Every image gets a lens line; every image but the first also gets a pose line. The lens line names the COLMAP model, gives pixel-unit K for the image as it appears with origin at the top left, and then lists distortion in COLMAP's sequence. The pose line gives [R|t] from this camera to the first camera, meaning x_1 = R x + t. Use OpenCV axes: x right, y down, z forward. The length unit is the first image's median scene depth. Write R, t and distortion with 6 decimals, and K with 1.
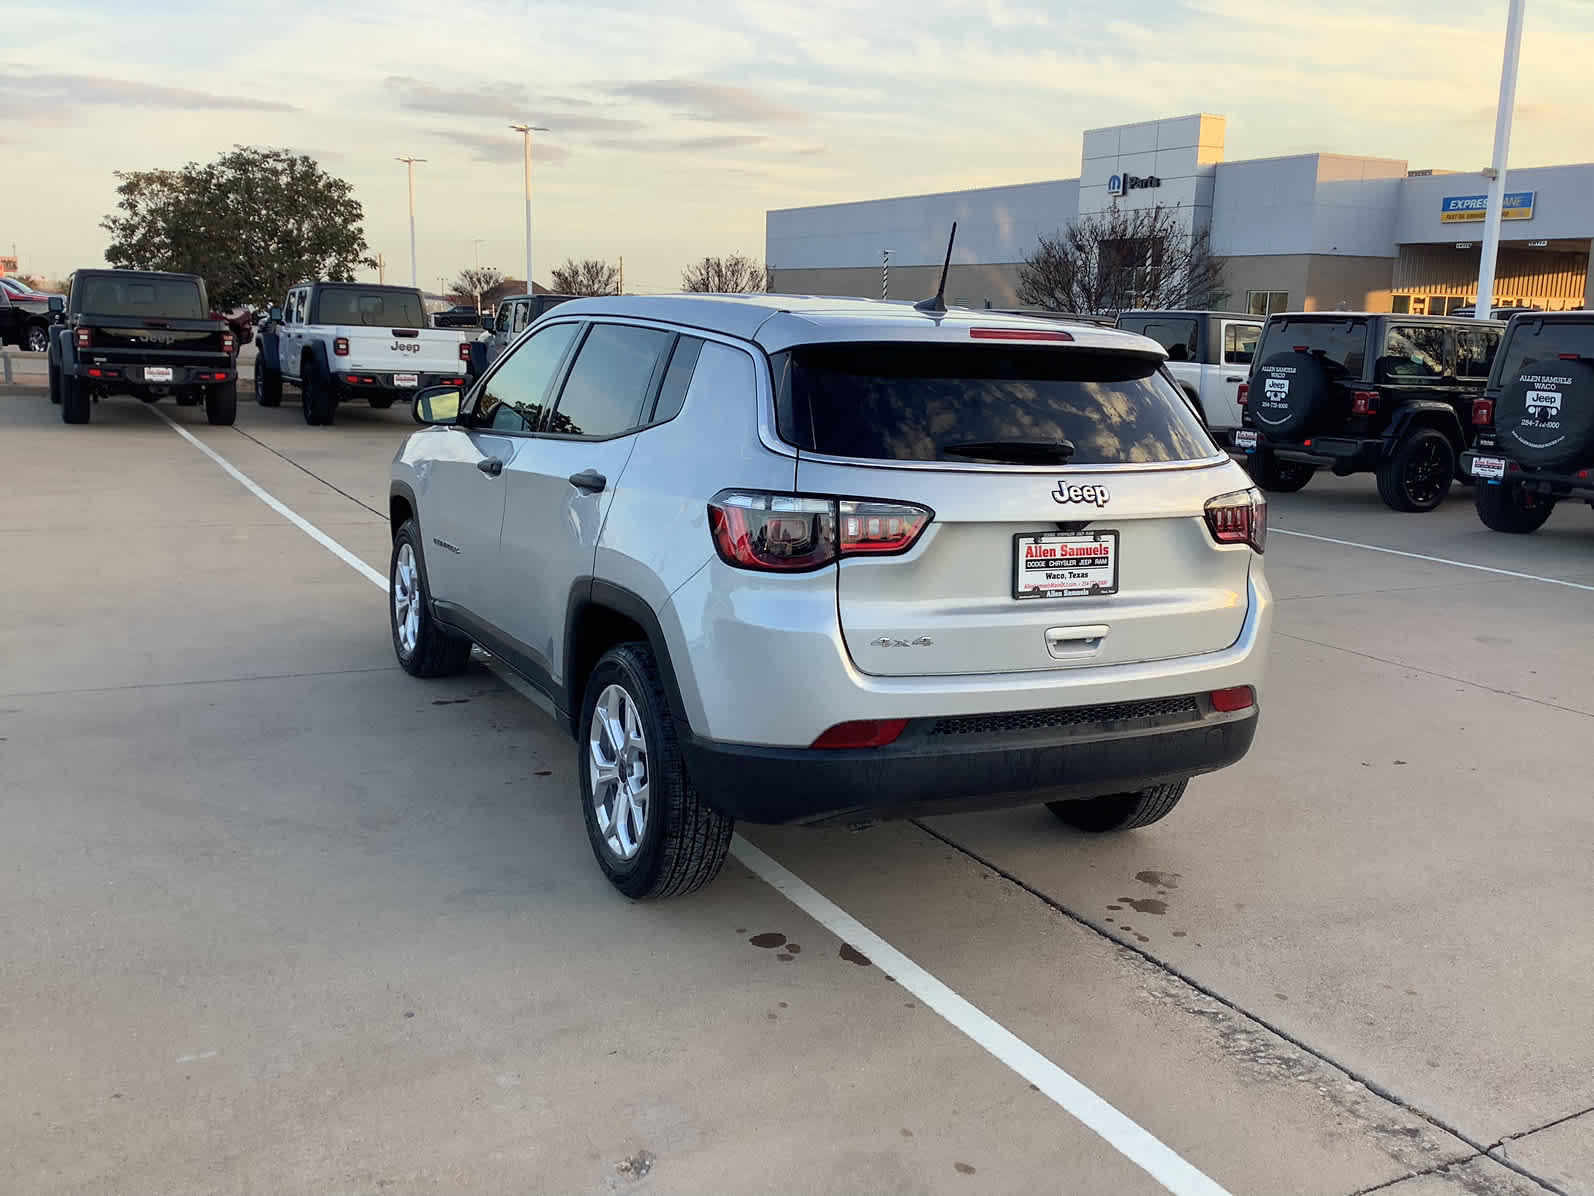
lens RADIAL K [[1428.7, 0, 790.9], [0, 1428.7, 611.6], [0, 0, 1]] dist [0.082113, -0.137968]
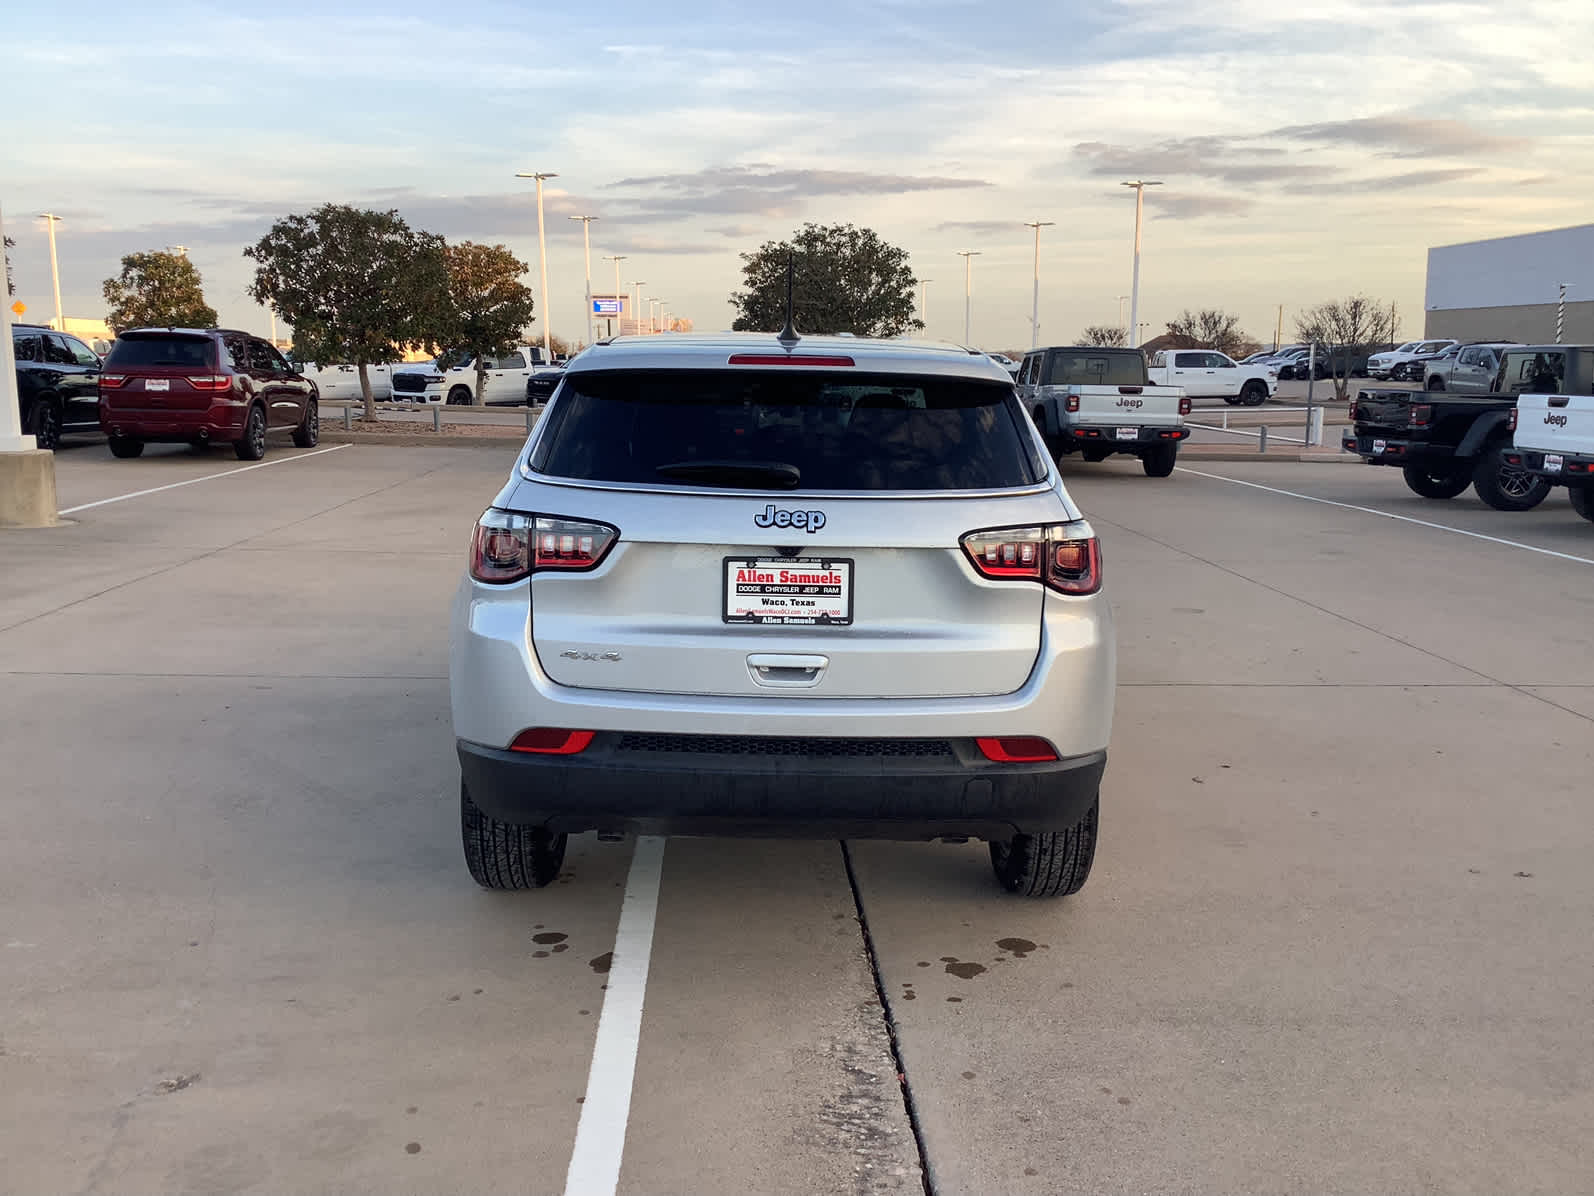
lens RADIAL K [[1428.7, 0, 791.1], [0, 1428.7, 608.8], [0, 0, 1]] dist [0.082113, -0.137968]
pose [[0.899563, 0.047629, -0.434187, 0.609863], [-0.065066, 0.997558, -0.025376, 0.003845], [0.431918, 0.051078, 0.900465, 0.118606]]
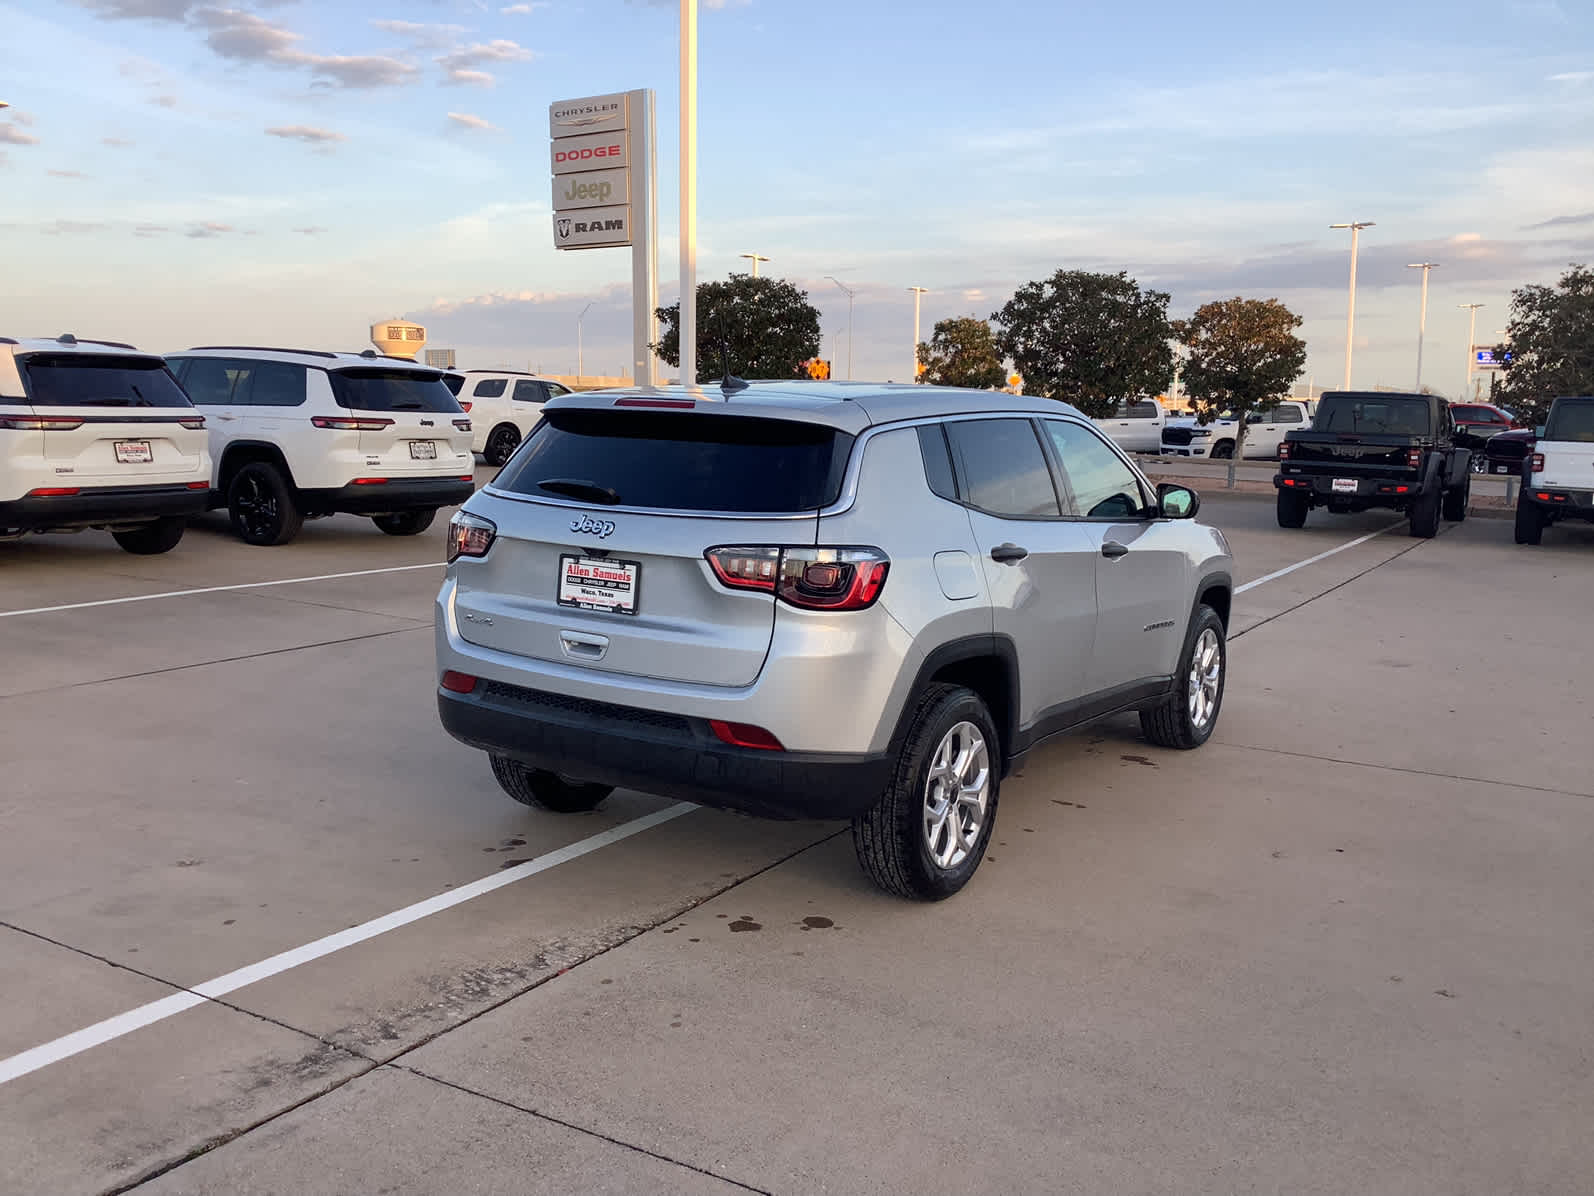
lens RADIAL K [[1428.7, 0, 791.5], [0, 1428.7, 602.9], [0, 0, 1]] dist [0.082113, -0.137968]
pose [[0.506451, 0.093765, -0.857156, 1.318140], [-0.173892, 0.984752, 0.004979, -0.051485], [0.844553, 0.146531, 0.515033, 0.498522]]
